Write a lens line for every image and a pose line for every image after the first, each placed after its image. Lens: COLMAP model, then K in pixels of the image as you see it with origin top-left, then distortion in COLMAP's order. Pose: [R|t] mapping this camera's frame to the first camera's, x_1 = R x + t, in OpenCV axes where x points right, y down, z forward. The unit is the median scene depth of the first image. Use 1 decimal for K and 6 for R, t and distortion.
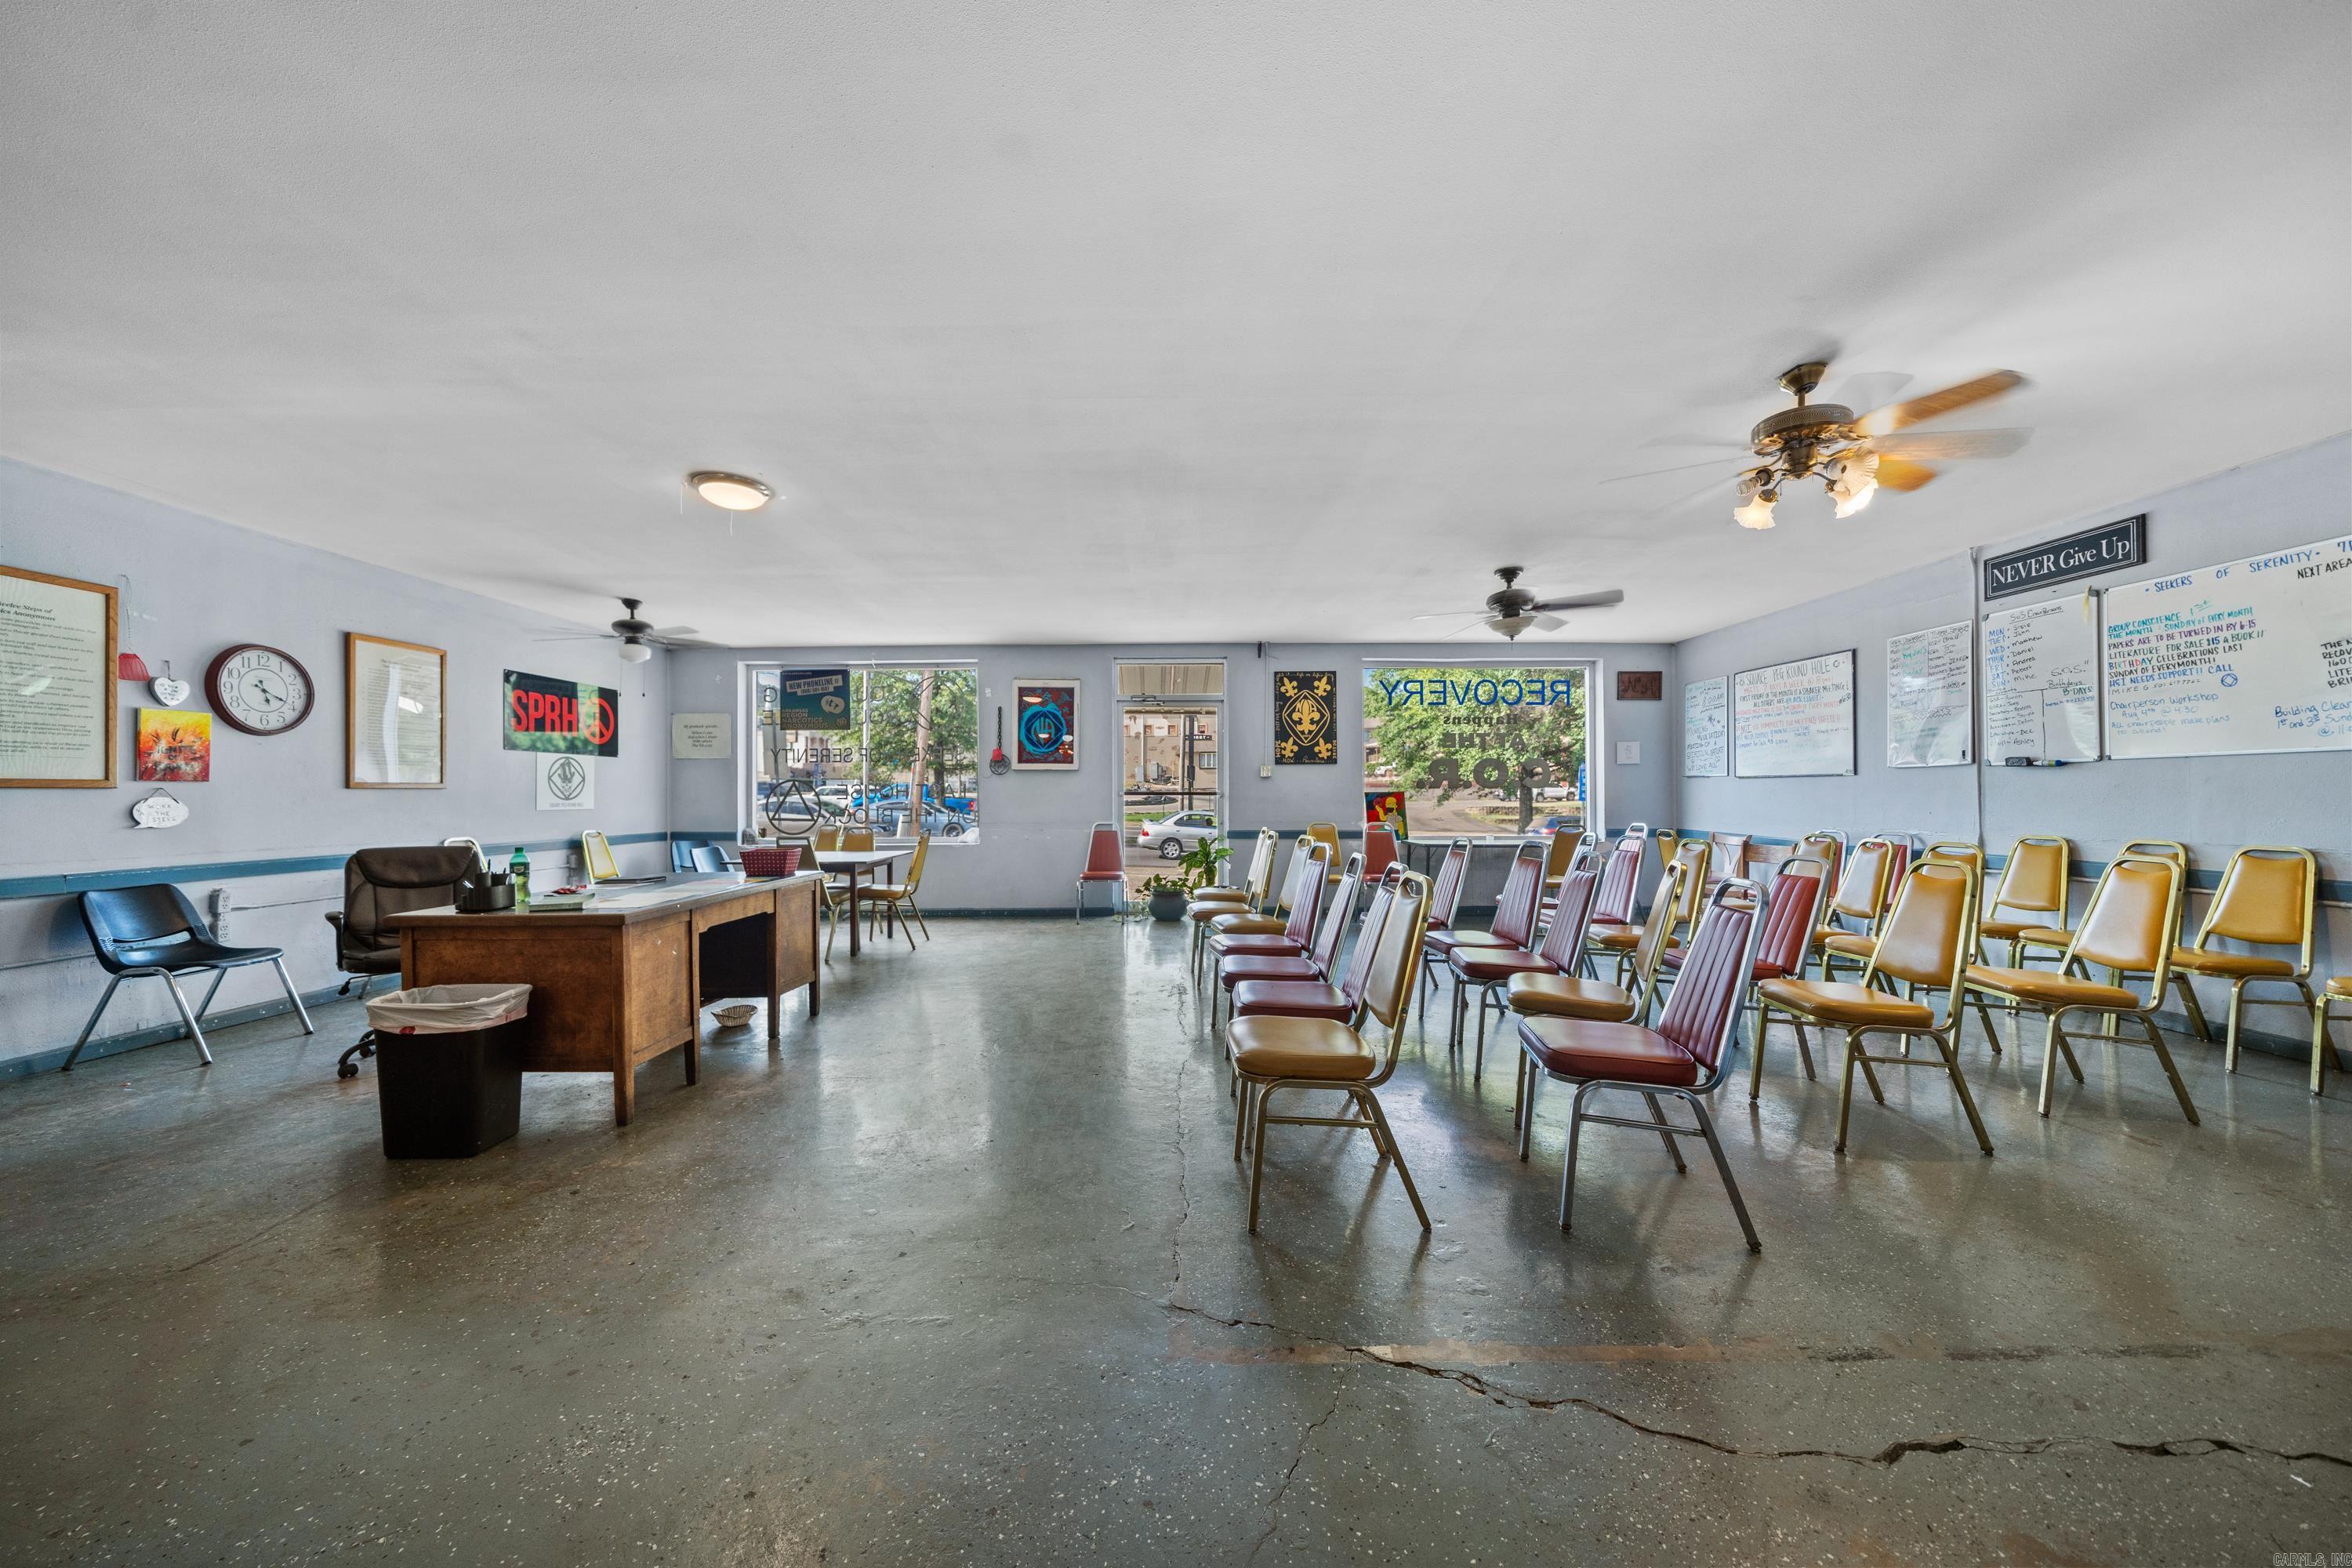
lens RADIAL K [[798.5, 0, 1175.4], [0, 798.5, 791.4], [0, 0, 1]] dist [-0.003969, -0.000071]
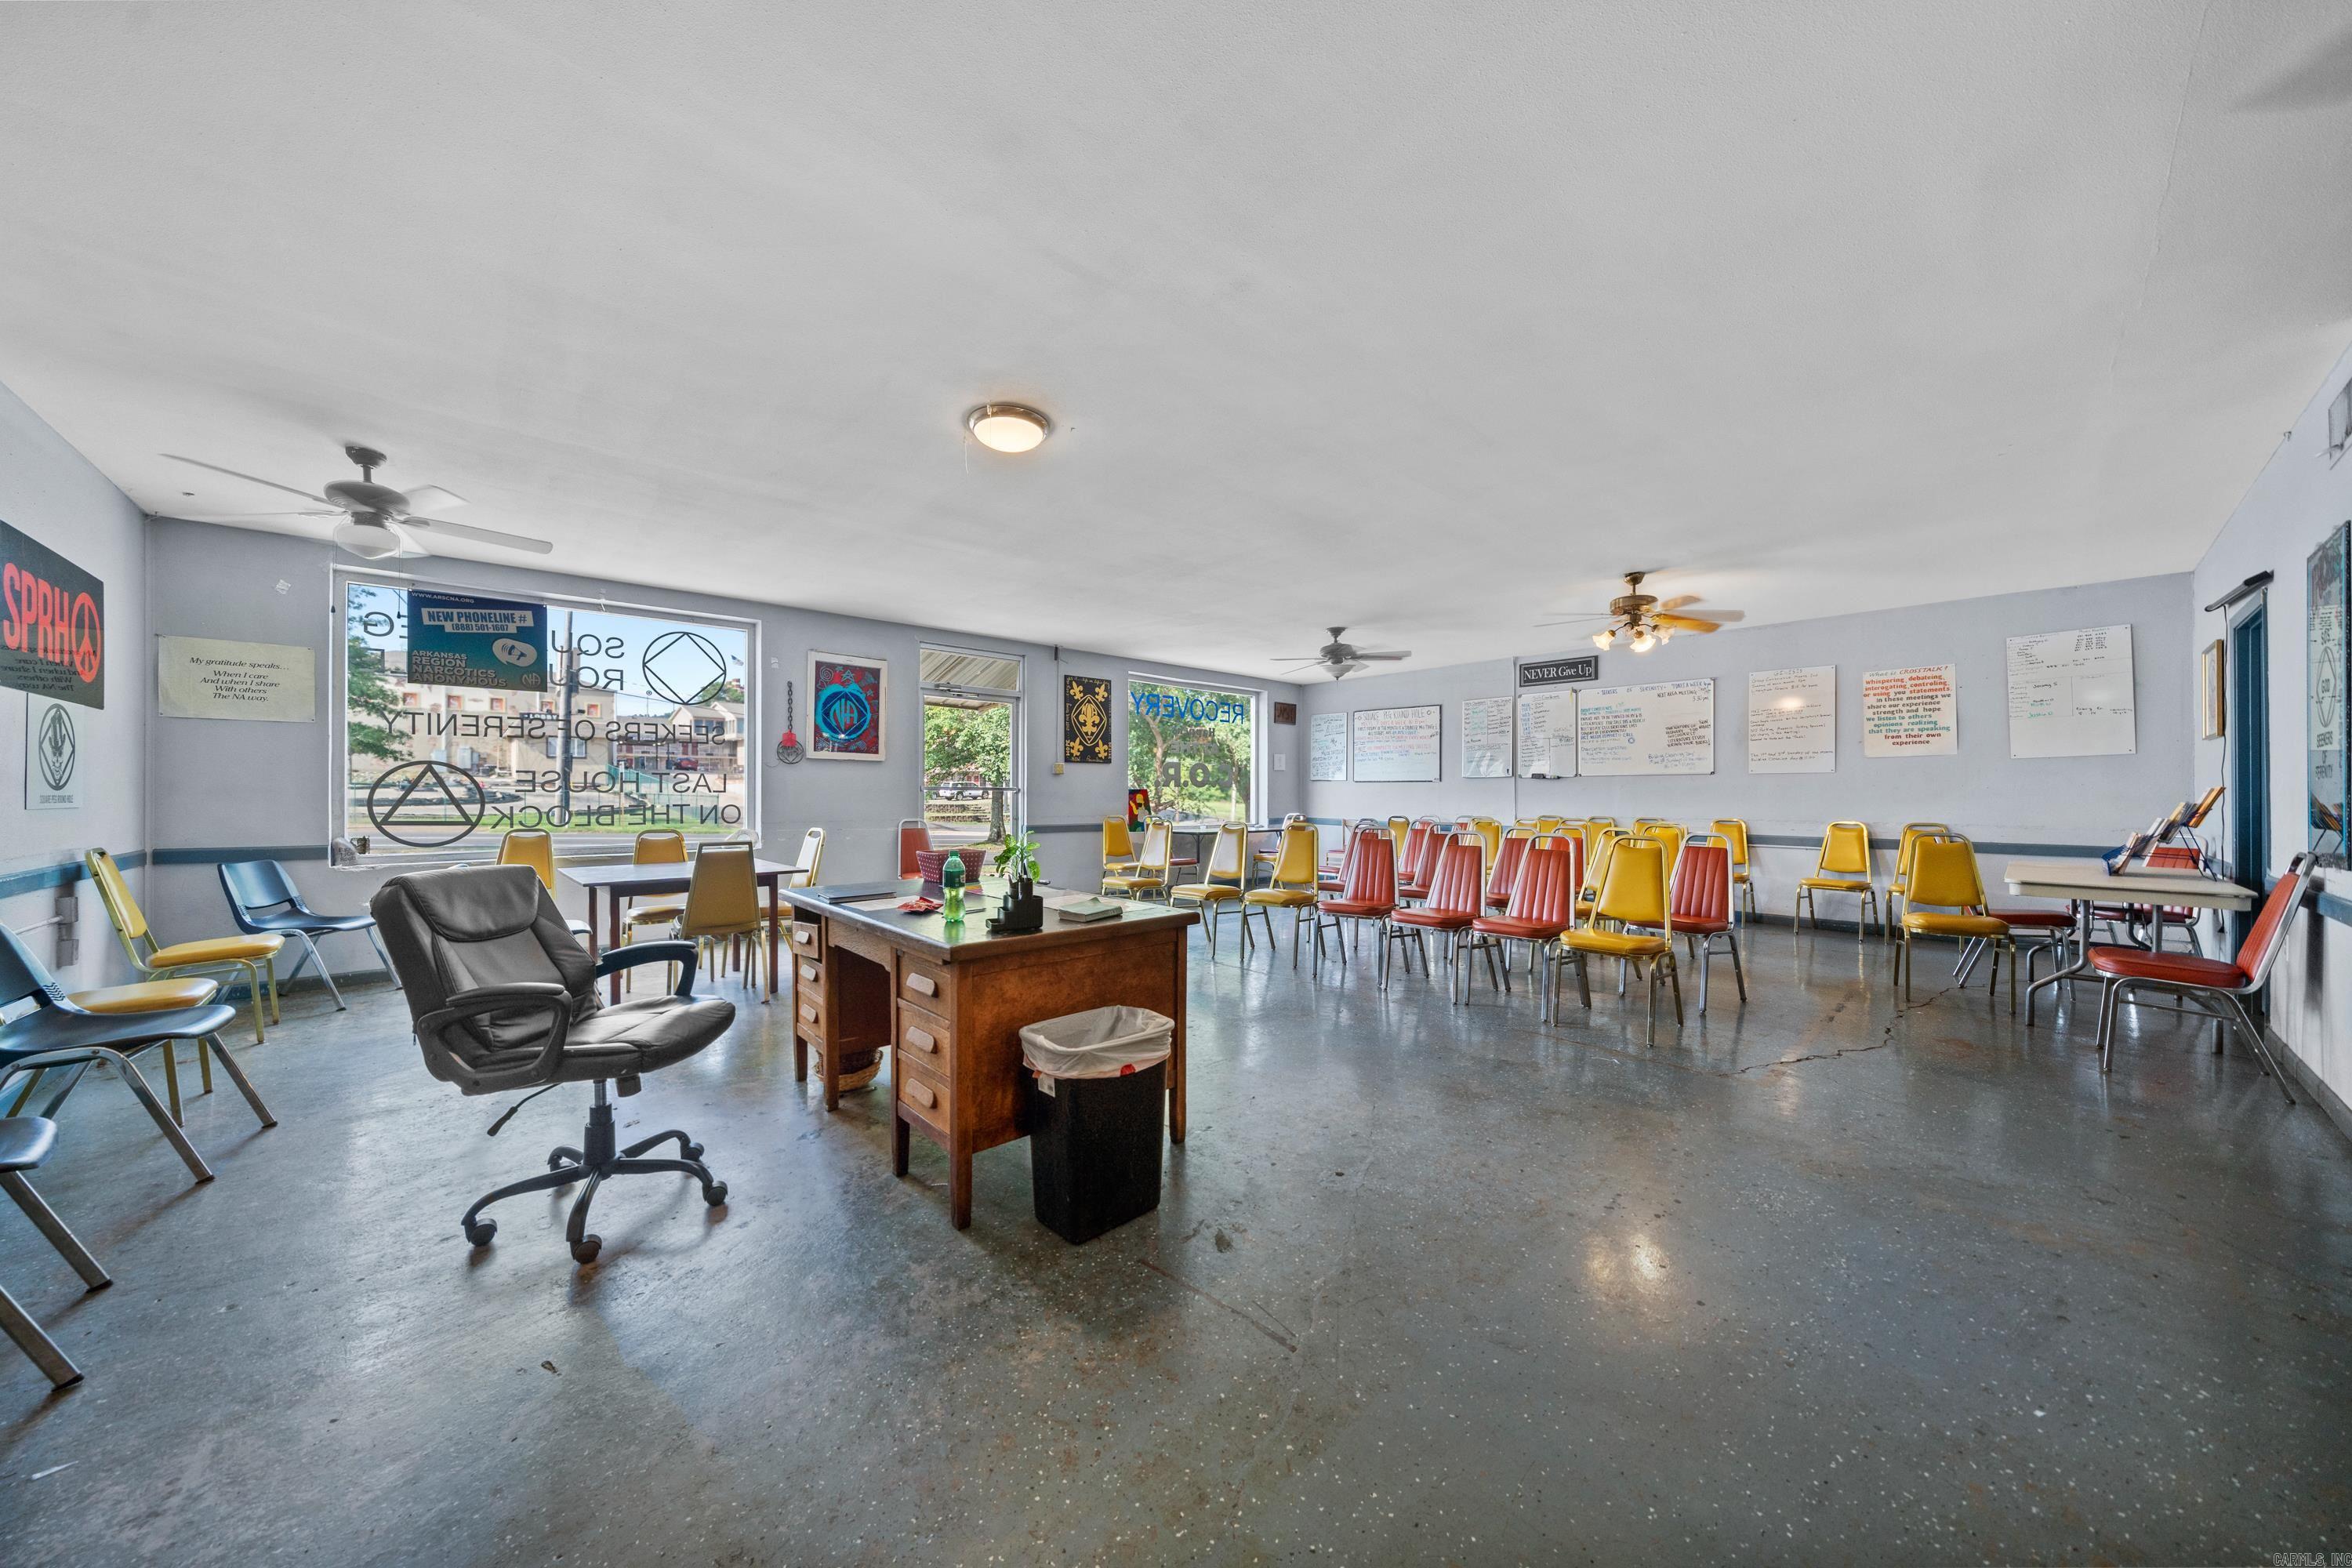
lens RADIAL K [[798.5, 0, 1177.8], [0, 798.5, 793.1], [0, 0, 1]] dist [-0.003969, -0.000071]
pose [[0.732174, 0.006191, 0.681090, -0.551968], [-0.008908, 0.999960, 0.000487, 0.006014], [-0.681060, -0.006424, 0.732200, 0.136333]]
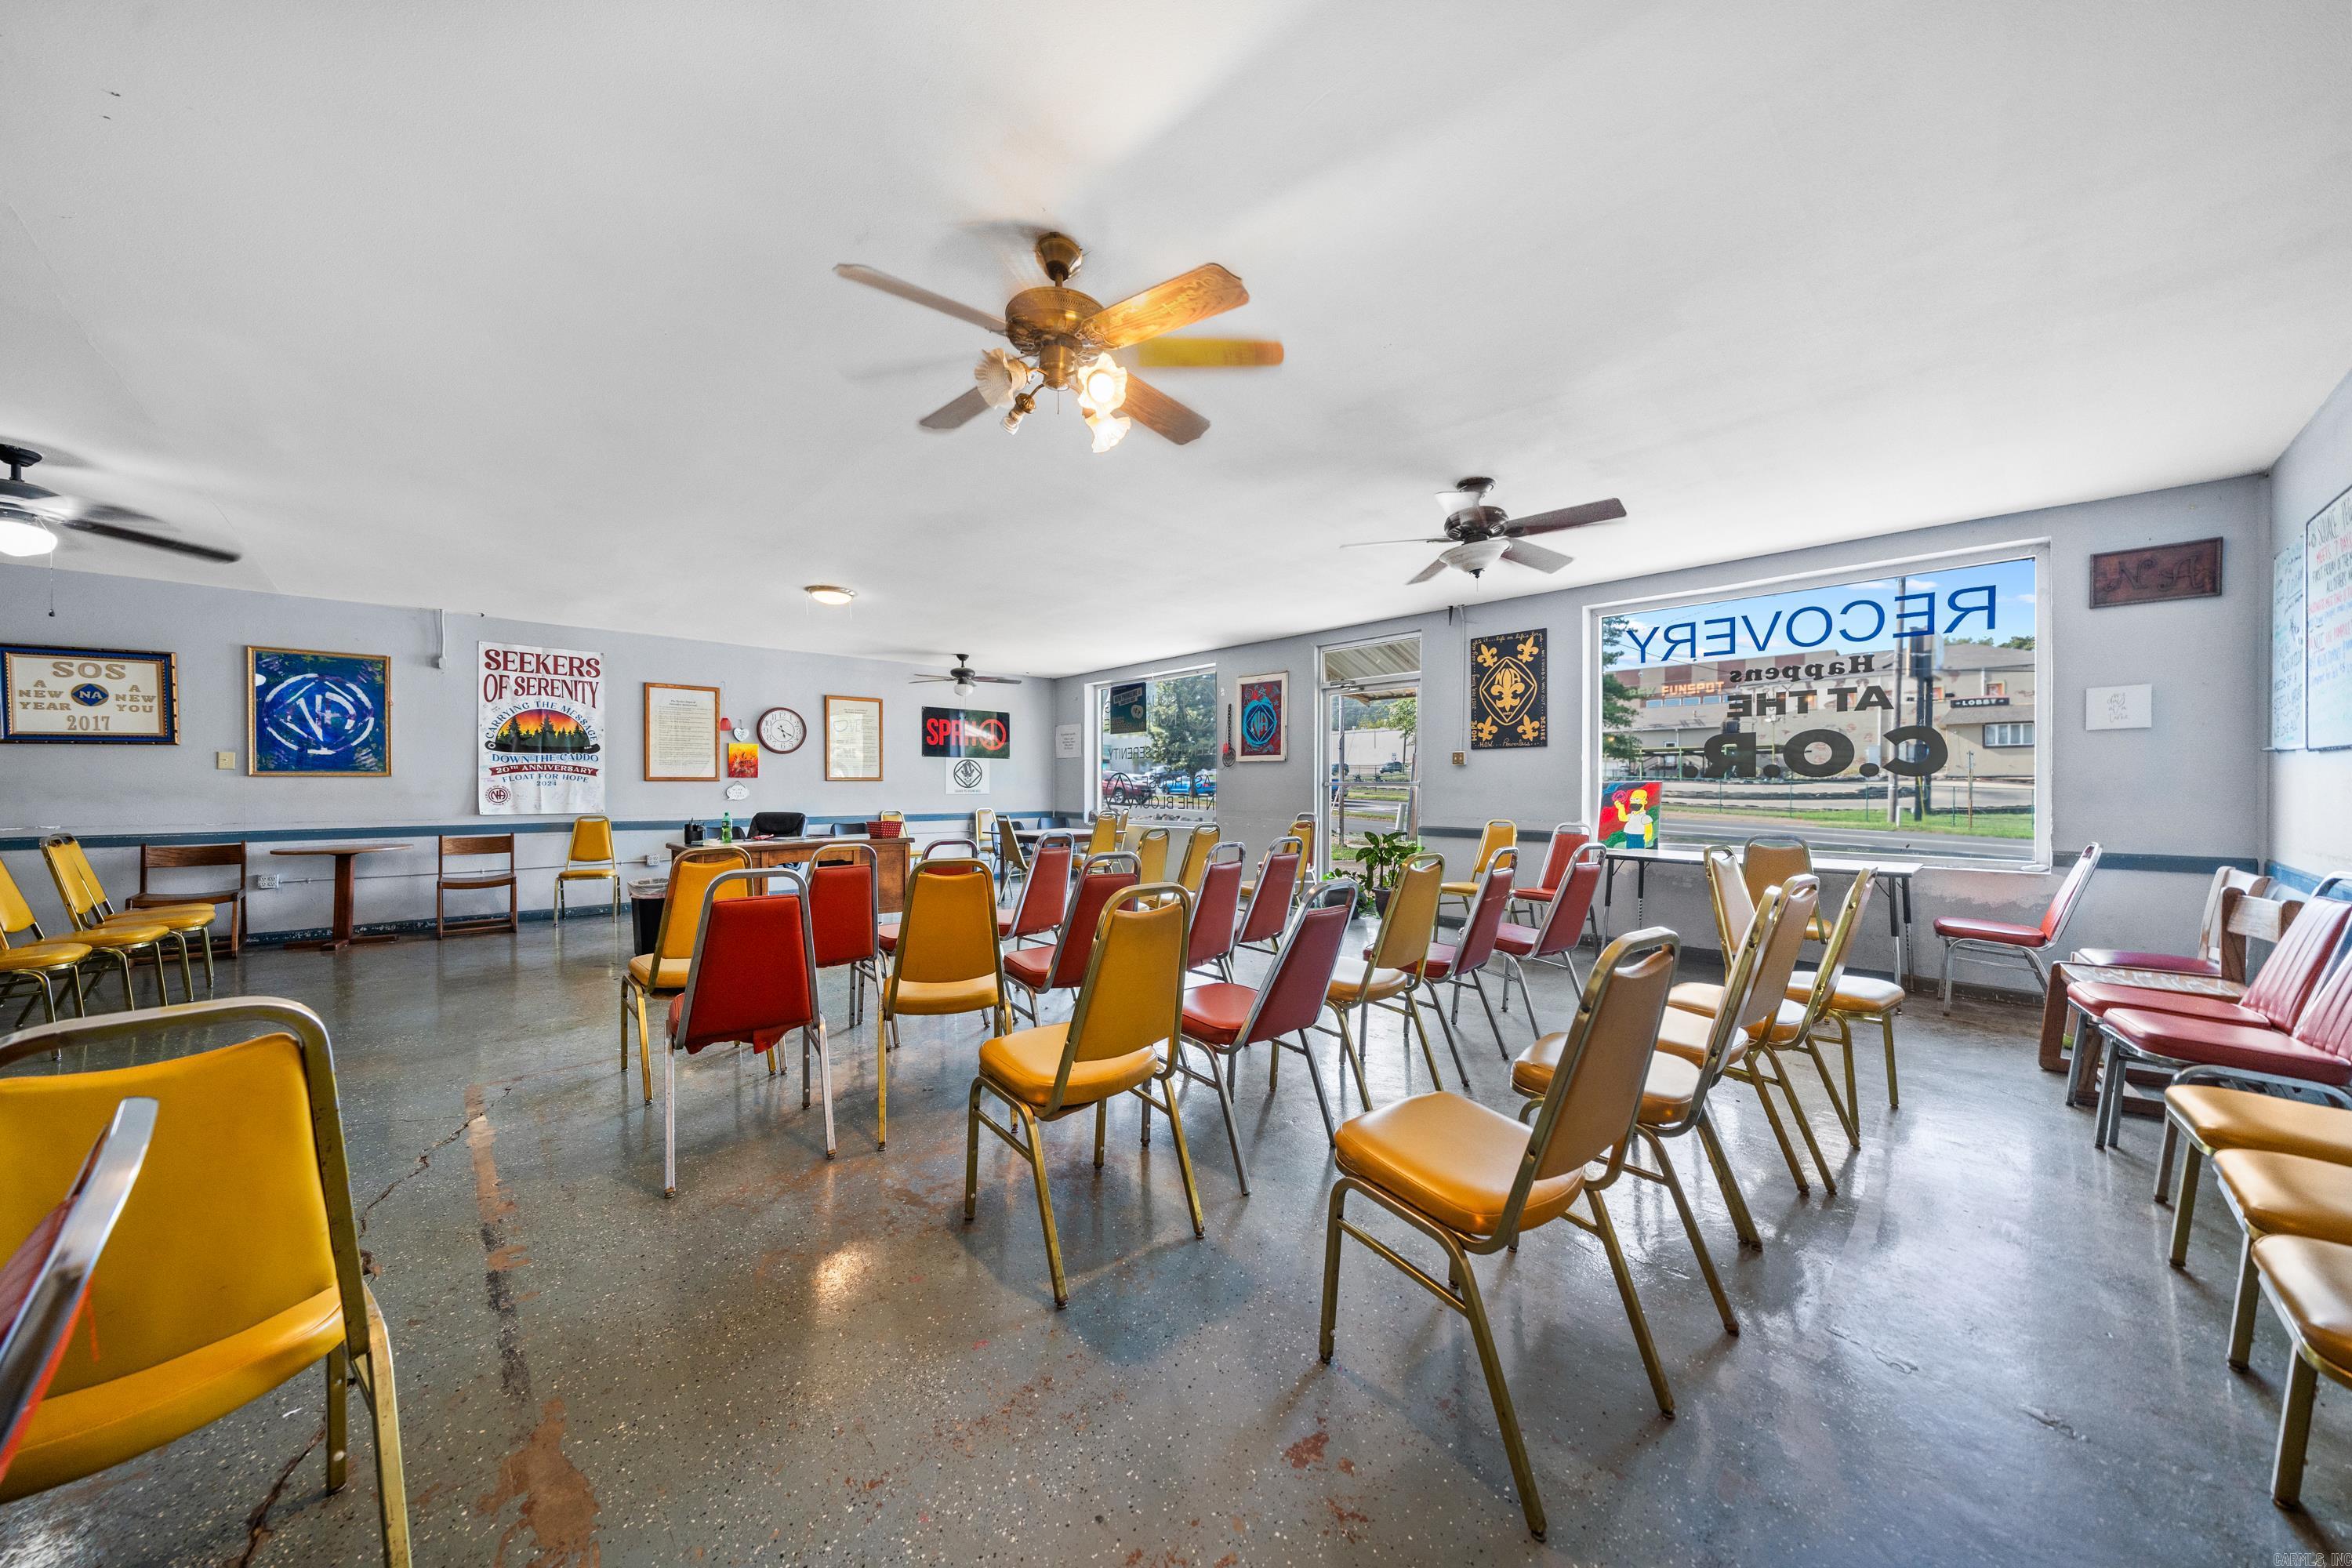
lens RADIAL K [[798.5, 0, 1175.3], [0, 798.5, 789.2], [0, 0, 1]] dist [-0.003969, -0.000071]
pose [[0.689020, 0.005774, -0.724719, 0.588224], [0.001448, 0.999955, 0.009343, -0.000183], [0.724741, -0.007486, 0.688981, 0.218805]]
